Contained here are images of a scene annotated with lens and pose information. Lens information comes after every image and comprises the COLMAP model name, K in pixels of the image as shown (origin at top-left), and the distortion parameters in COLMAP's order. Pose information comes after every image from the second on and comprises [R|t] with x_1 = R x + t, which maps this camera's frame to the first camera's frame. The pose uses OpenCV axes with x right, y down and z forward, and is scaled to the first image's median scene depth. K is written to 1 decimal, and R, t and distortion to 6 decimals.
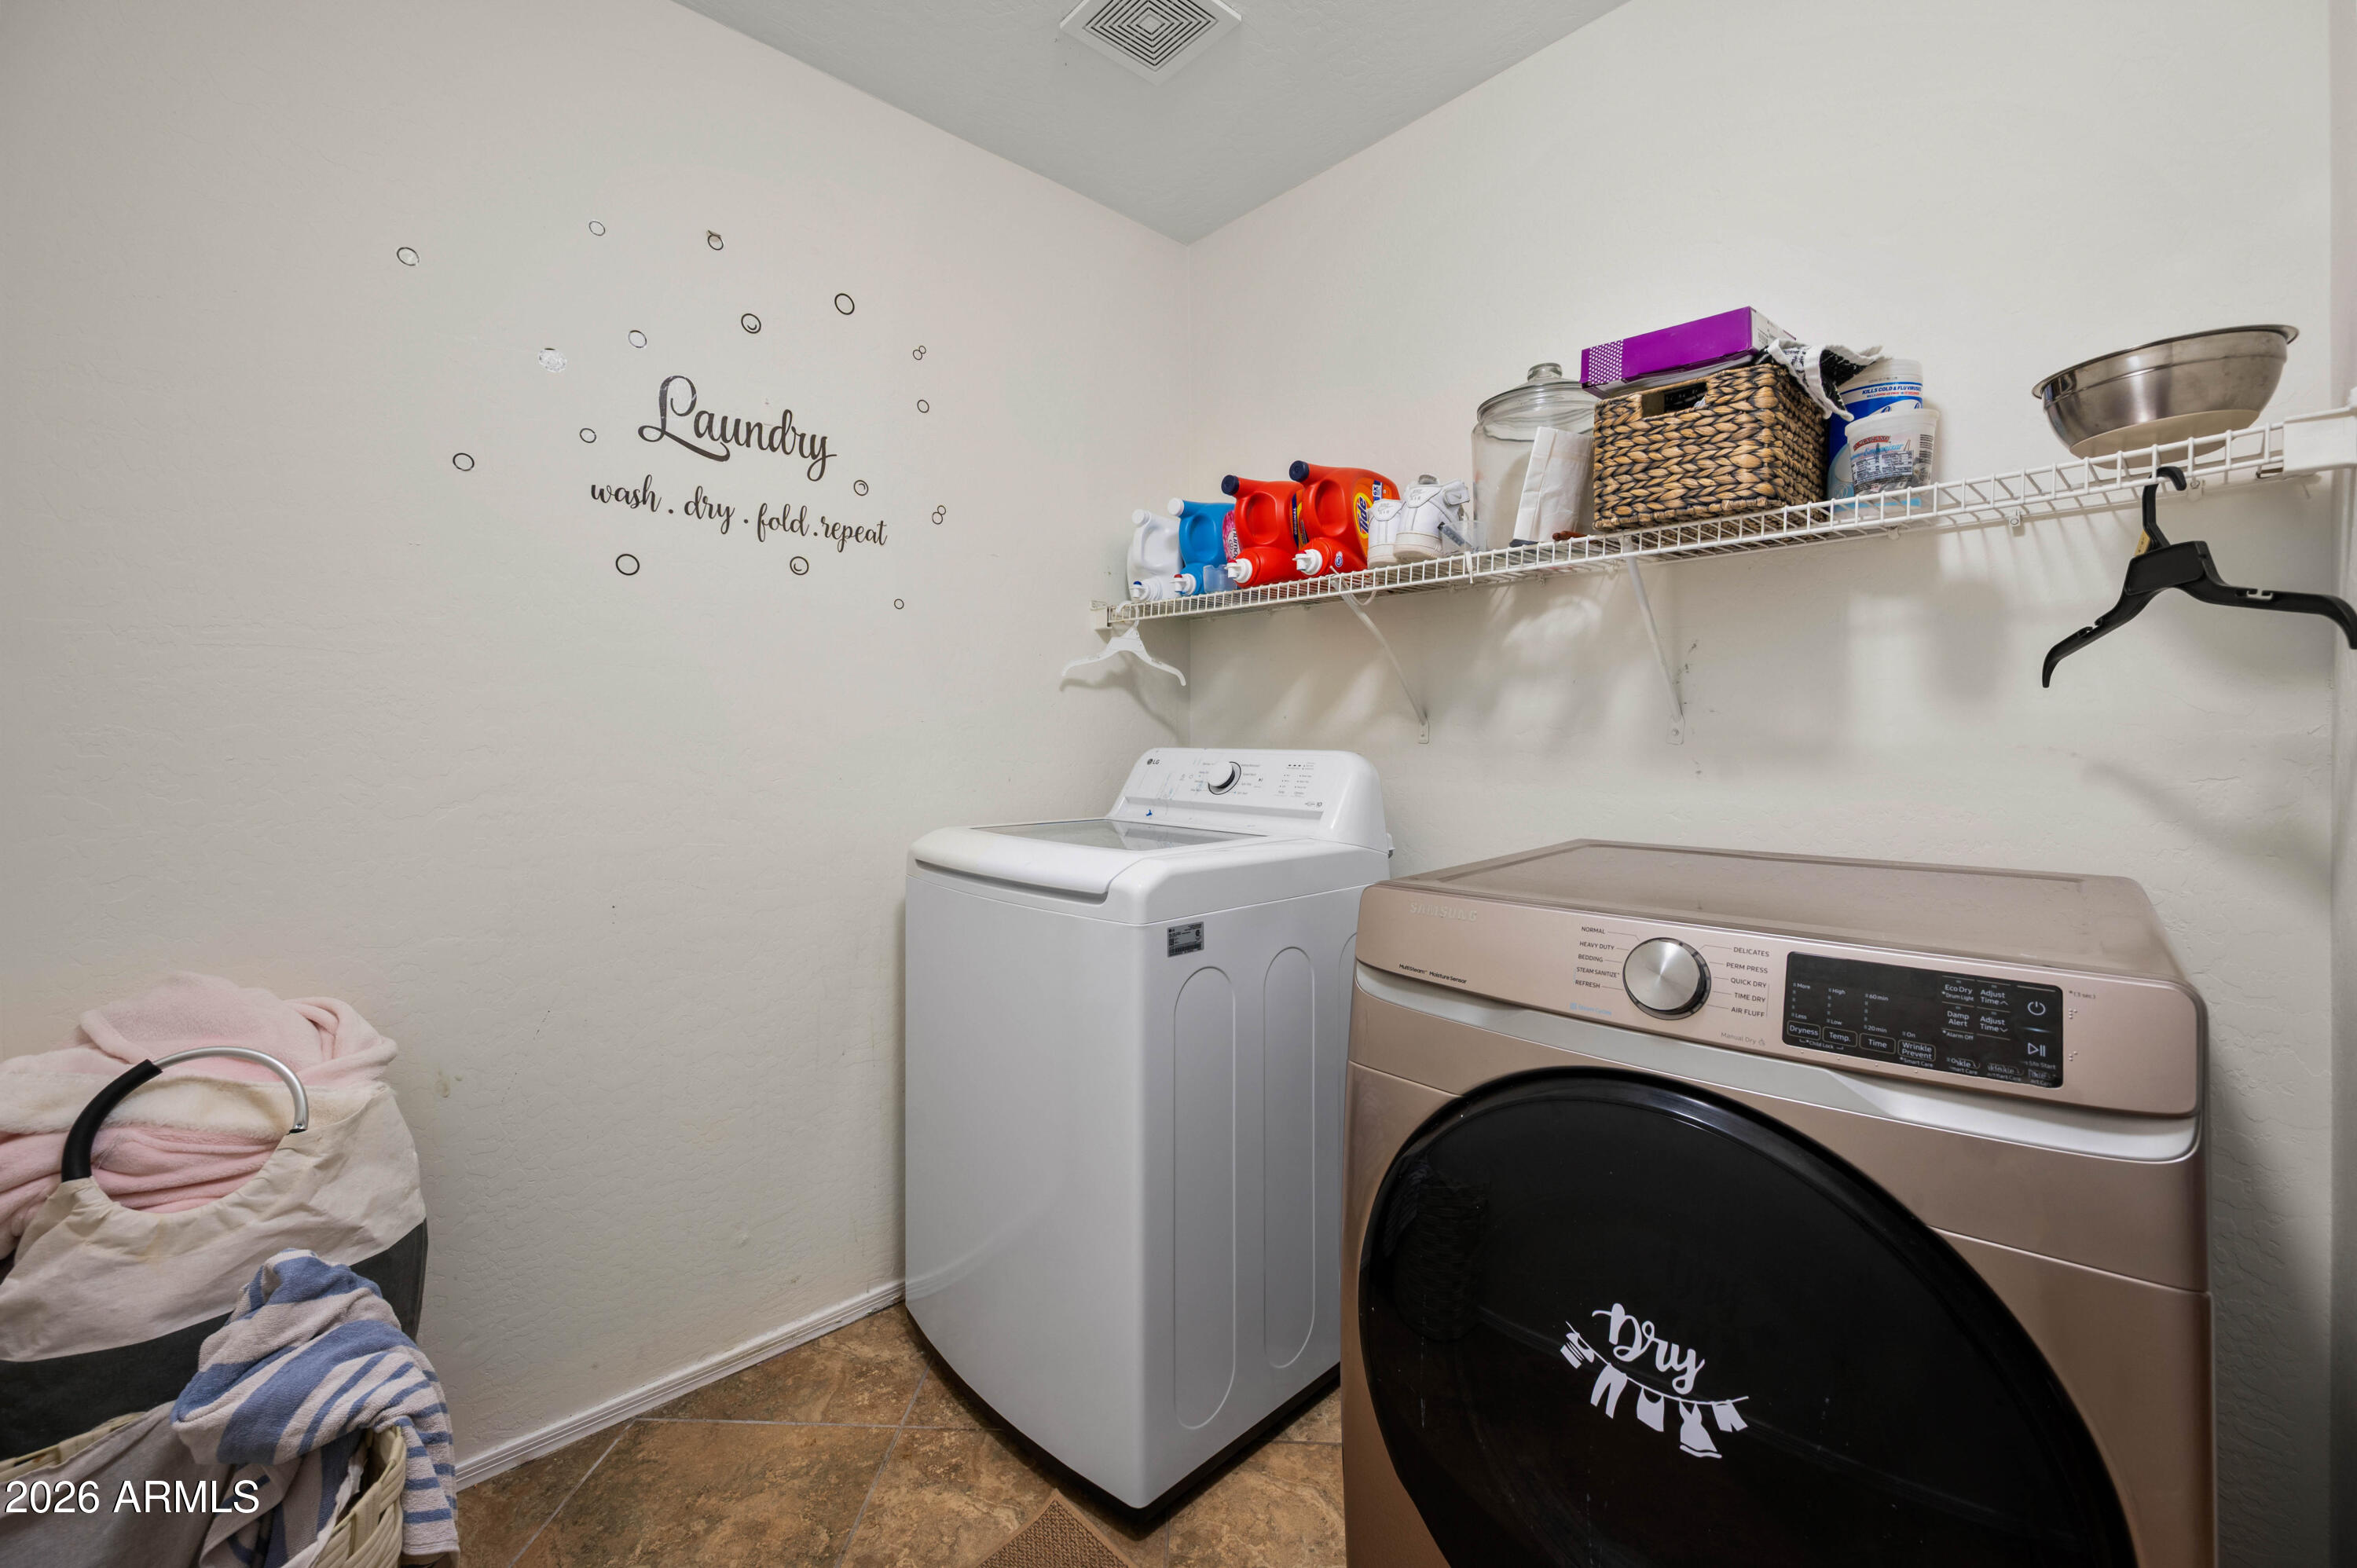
lens RADIAL K [[936.1, 0, 1168.7], [0, 936.1, 769.0], [0, 0, 1]] dist [0.002252, 0.000000]
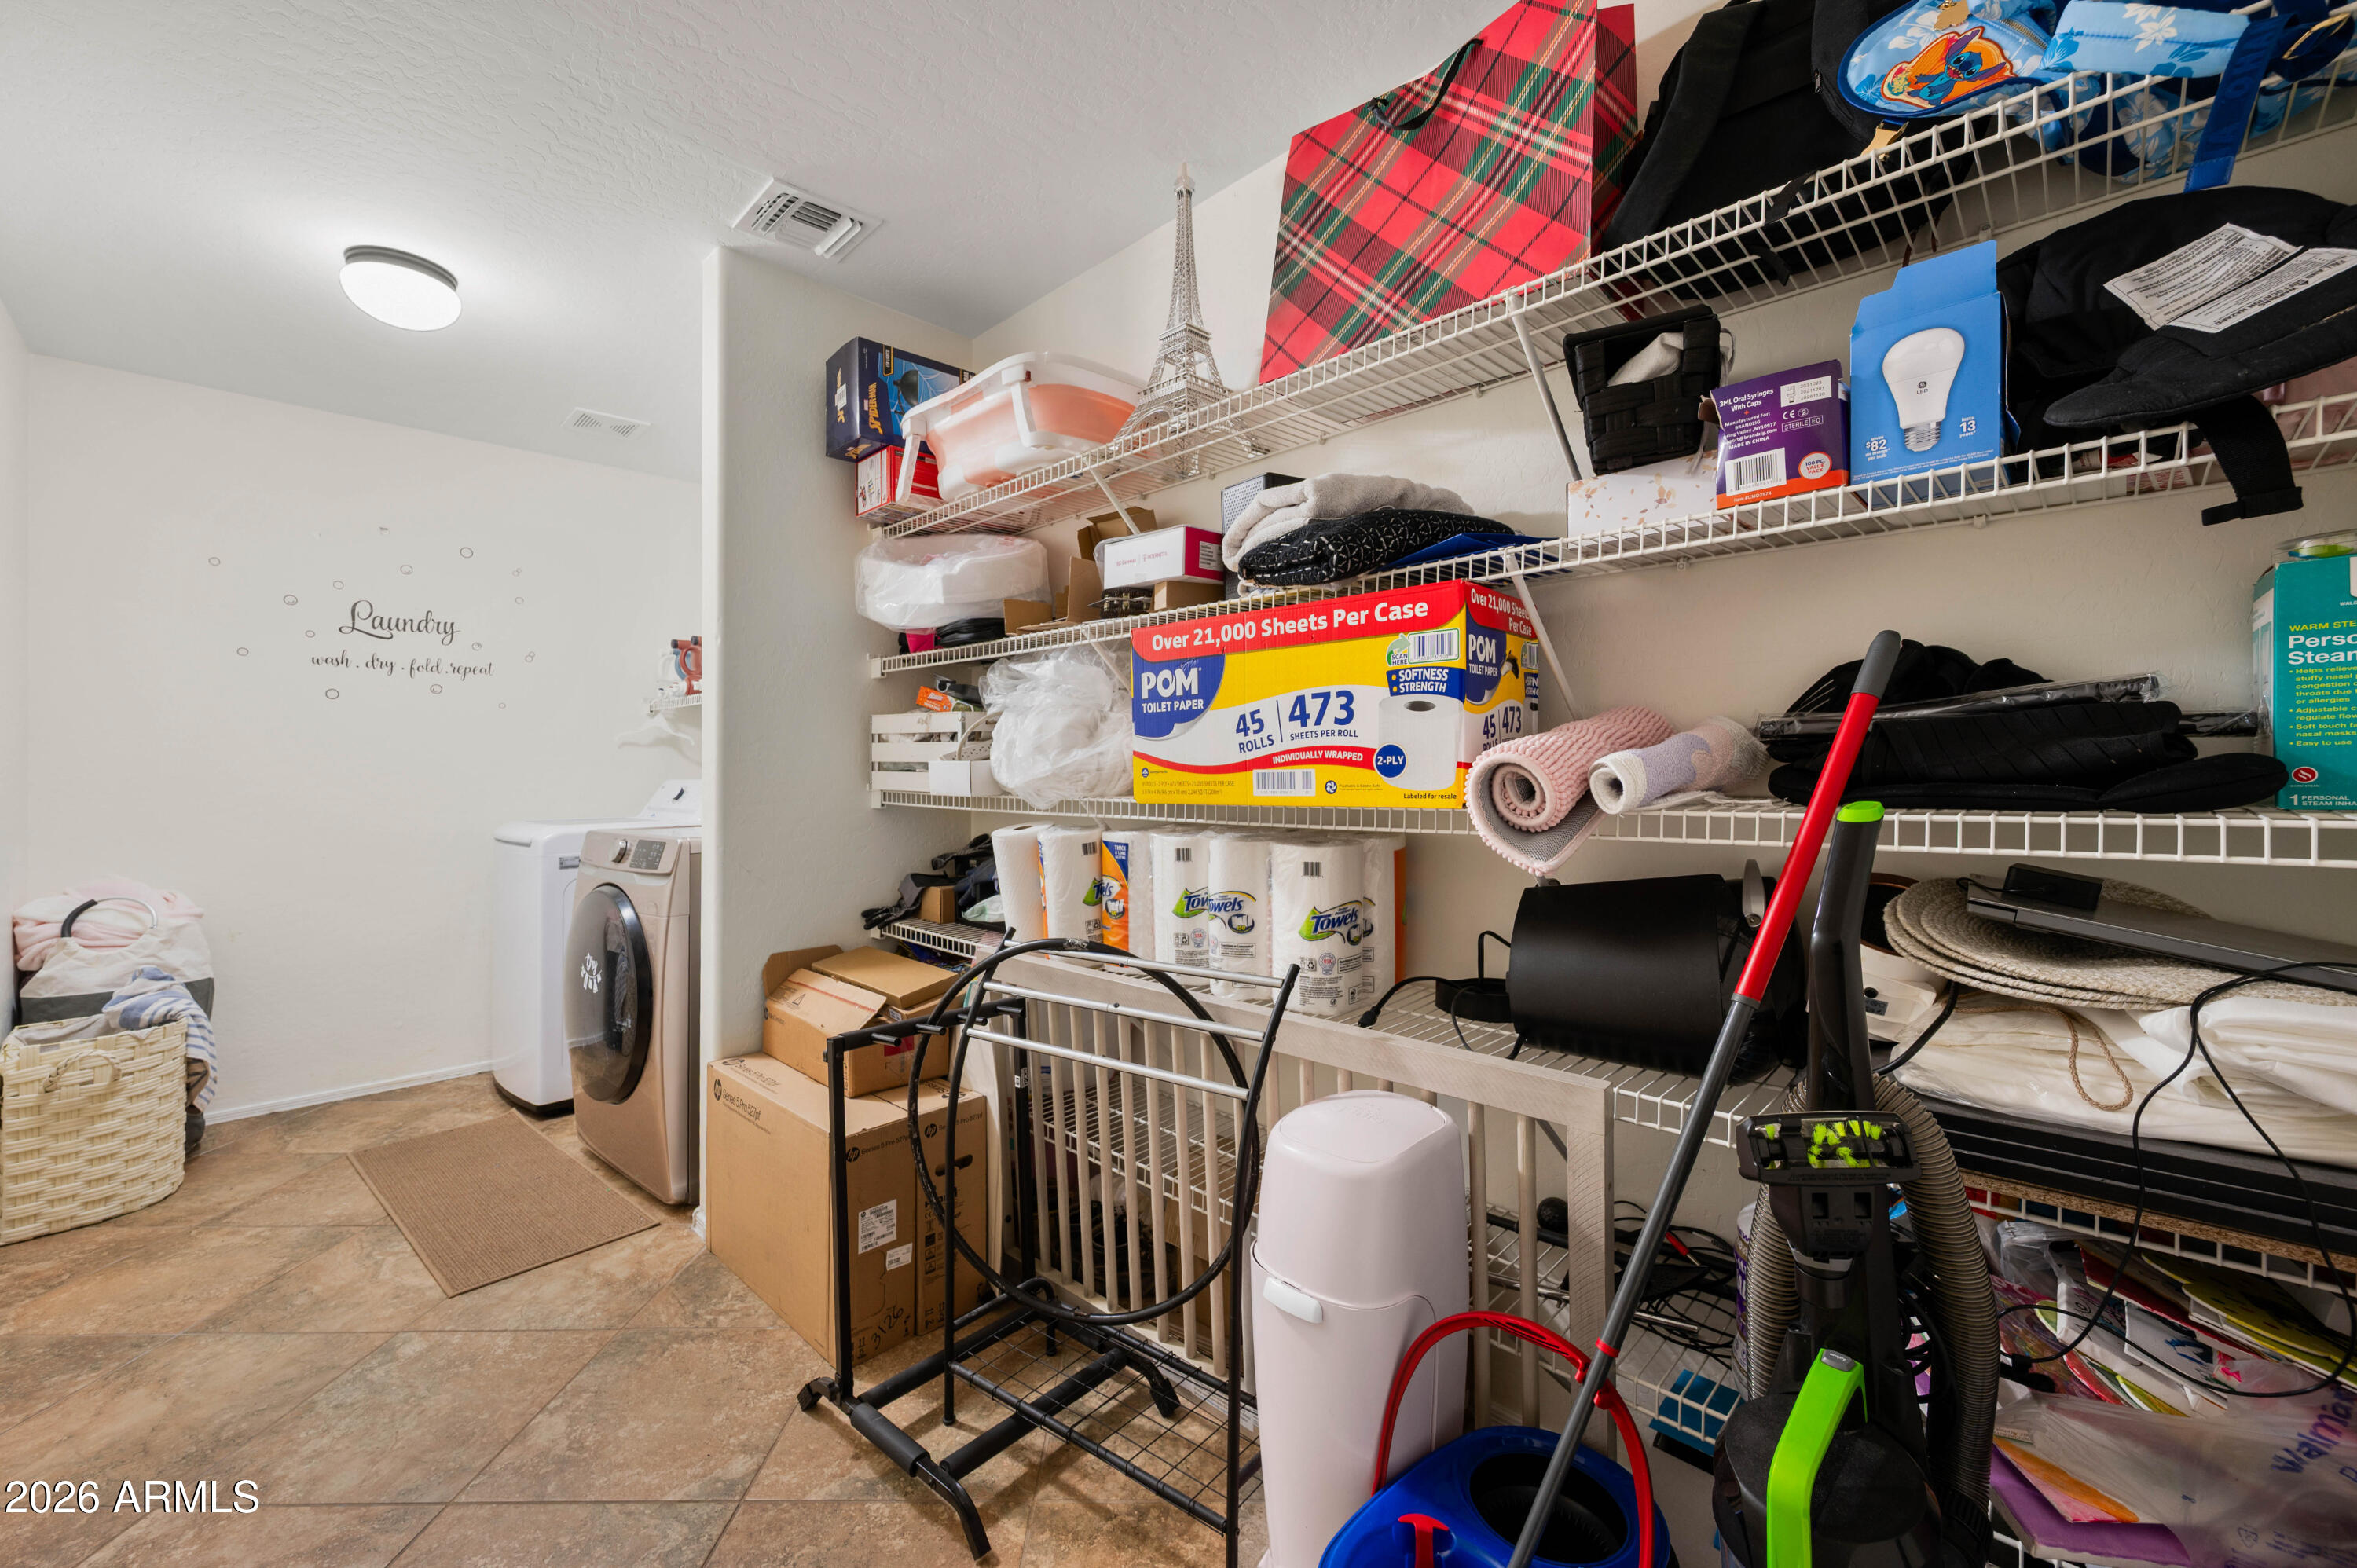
lens RADIAL K [[936.1, 0, 1188.5], [0, 936.1, 790.4], [0, 0, 1]] dist [0.002252, 0.000000]
pose [[0.998953, -0.009413, 0.044761, 1.610489], [0.009972, 0.999875, -0.012290, 0.054970], [-0.044639, 0.012724, 0.998922, -1.528226]]
